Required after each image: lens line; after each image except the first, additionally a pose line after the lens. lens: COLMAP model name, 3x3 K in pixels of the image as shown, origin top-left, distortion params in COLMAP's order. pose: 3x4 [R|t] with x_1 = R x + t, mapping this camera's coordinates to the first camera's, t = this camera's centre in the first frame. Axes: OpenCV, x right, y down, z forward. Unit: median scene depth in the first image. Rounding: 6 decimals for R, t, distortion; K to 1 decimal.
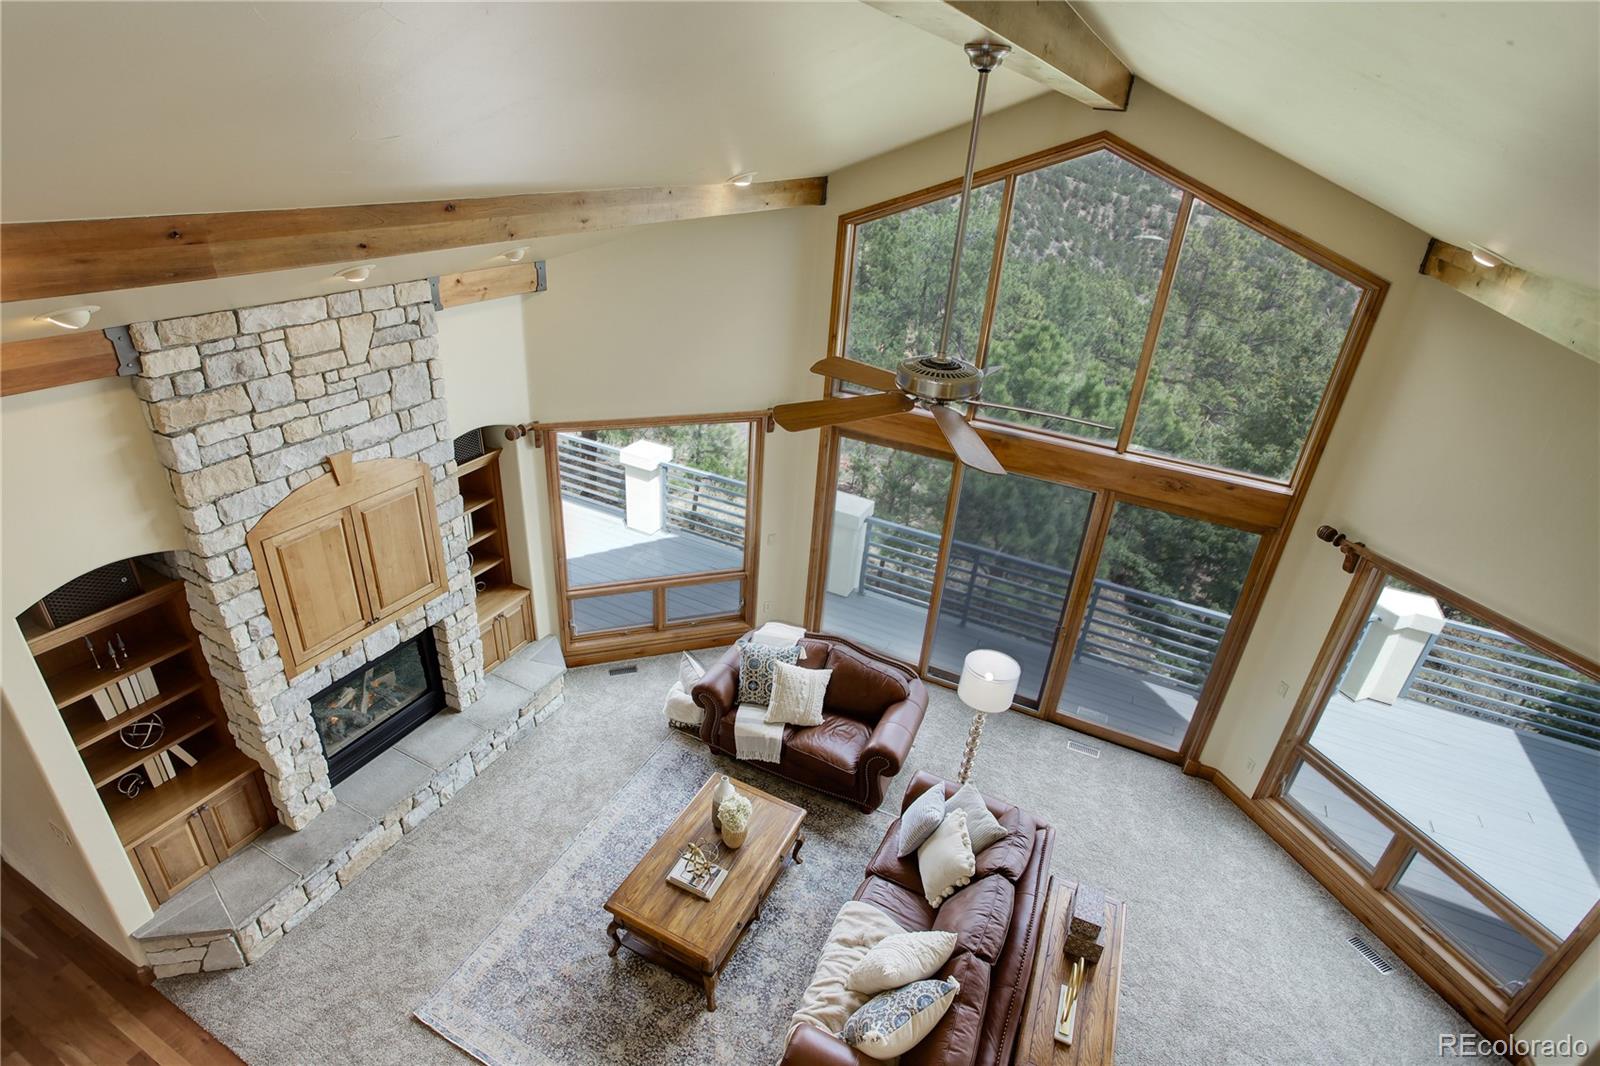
lens RADIAL K [[764.4, 0, 771.7], [0, 764.4, 531.7], [0, 0, 1]] dist [0.000651, -0.000305]
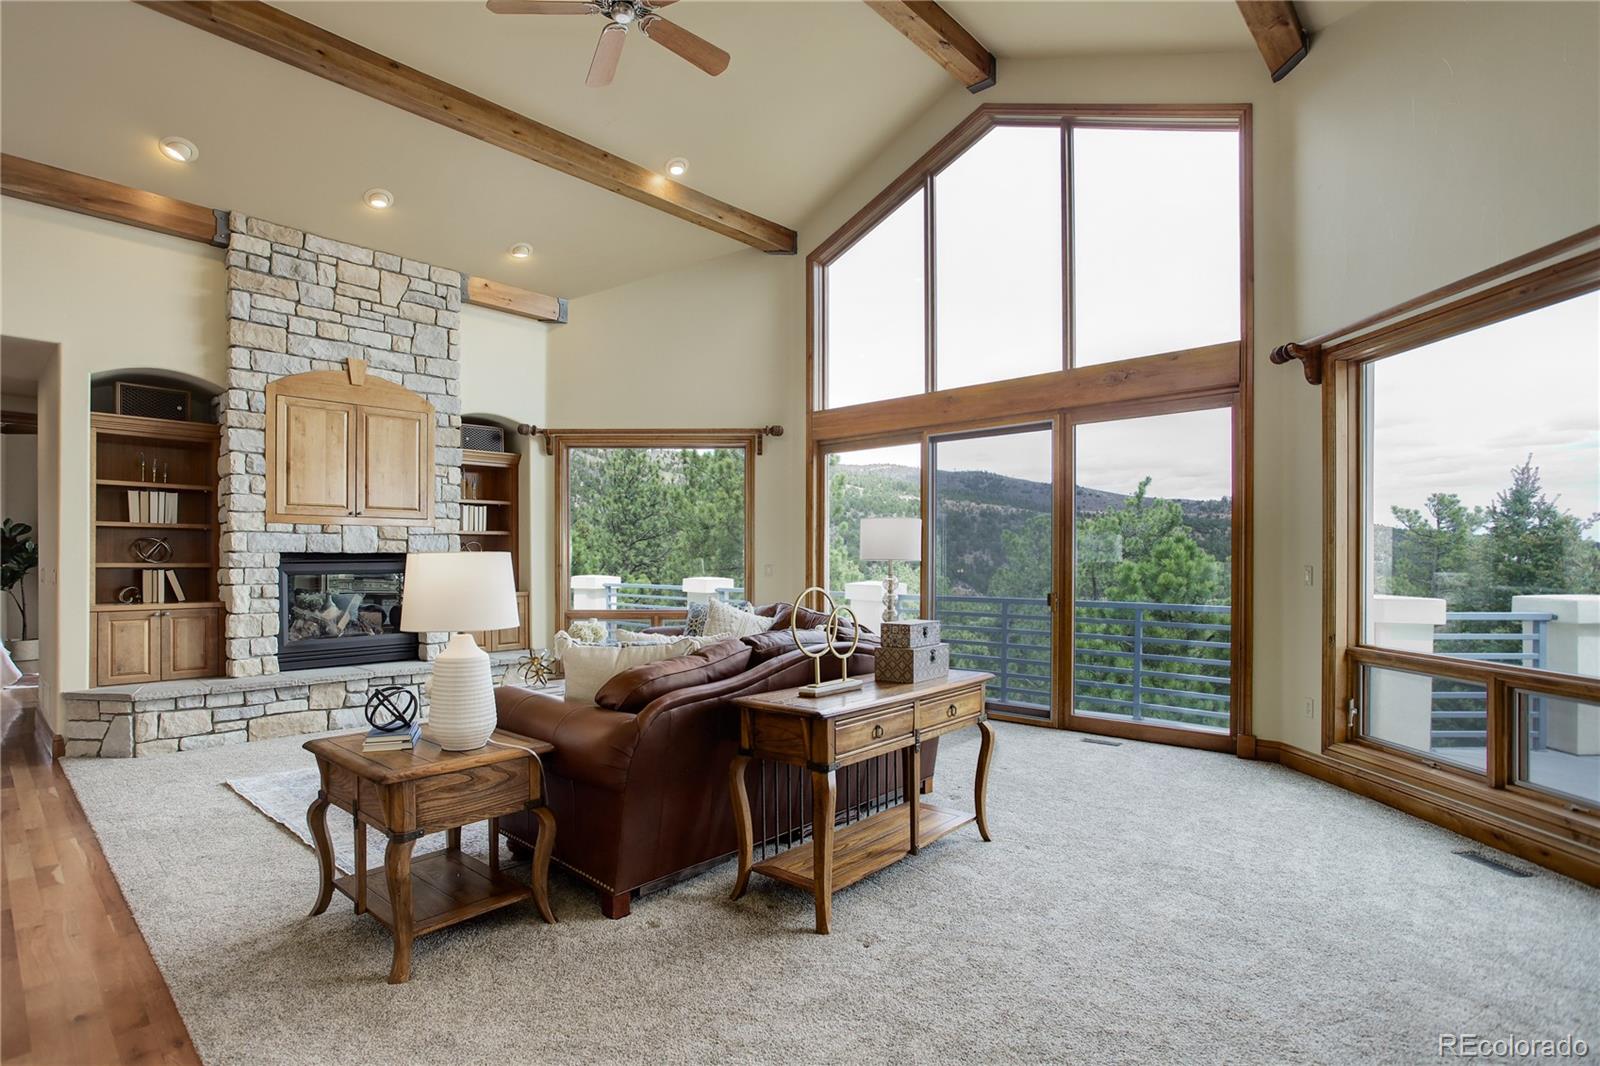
lens RADIAL K [[775.7, 0, 754.6], [0, 775.7, 562.2], [0, 0, 1]] dist [-0.001610, 0.000161]
pose [[0.955213, -0.048289, -0.291952, 0.461055], [-0.090997, 0.890857, -0.445076, 0.745261], [0.281580, 0.451709, 0.846565, 0.227873]]
